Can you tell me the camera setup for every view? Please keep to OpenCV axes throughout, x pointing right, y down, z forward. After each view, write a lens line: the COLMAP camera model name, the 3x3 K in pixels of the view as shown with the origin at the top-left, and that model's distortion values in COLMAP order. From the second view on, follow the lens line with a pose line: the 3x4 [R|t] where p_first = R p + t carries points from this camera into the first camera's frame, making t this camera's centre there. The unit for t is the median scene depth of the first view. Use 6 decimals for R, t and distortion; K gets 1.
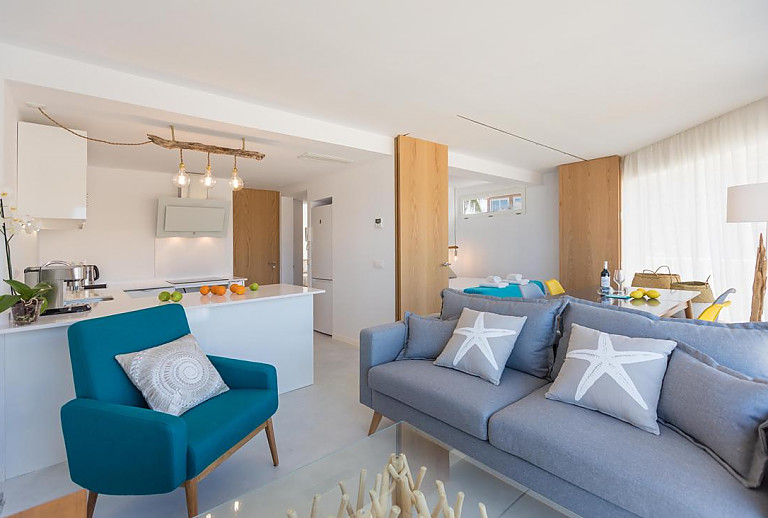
lens RADIAL K [[332.8, 0, 383.2], [0, 332.8, 253.3], [0, 0, 1]] dist [-0.000022, -0.012388]
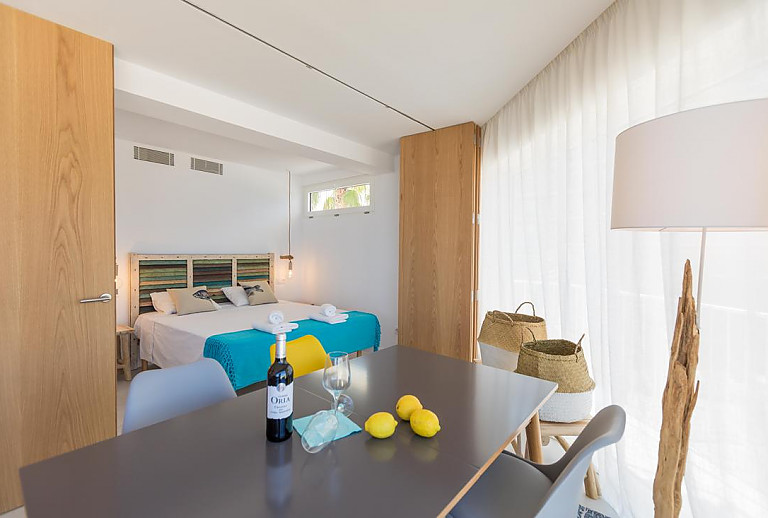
lens RADIAL K [[354.5, 0, 384.0], [0, 354.5, 259.0], [0, 0, 1]] dist [-0.033912, 0.017287]
pose [[0.978255, 0.033793, 0.204633, 0.459951], [-0.033491, 0.999427, -0.004939, -0.031043], [-0.204683, -0.002021, 0.978826, 0.423320]]
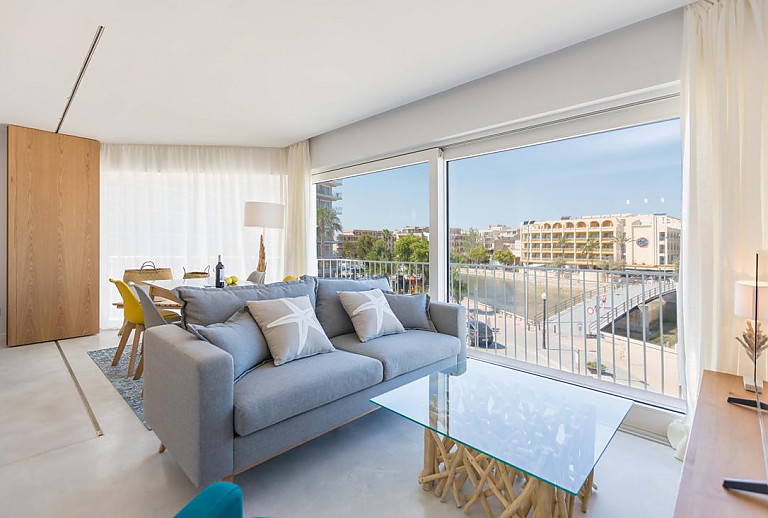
lens RADIAL K [[354.3, 0, 383.1], [0, 354.3, 239.2], [0, 0, 1]] dist [0.000781, -0.000152]
pose [[-0.113546, 0.041790, 0.992653, -0.364041], [0.017142, 0.999049, -0.040098, 0.023880], [-0.993385, 0.012464, -0.114154, 0.388412]]
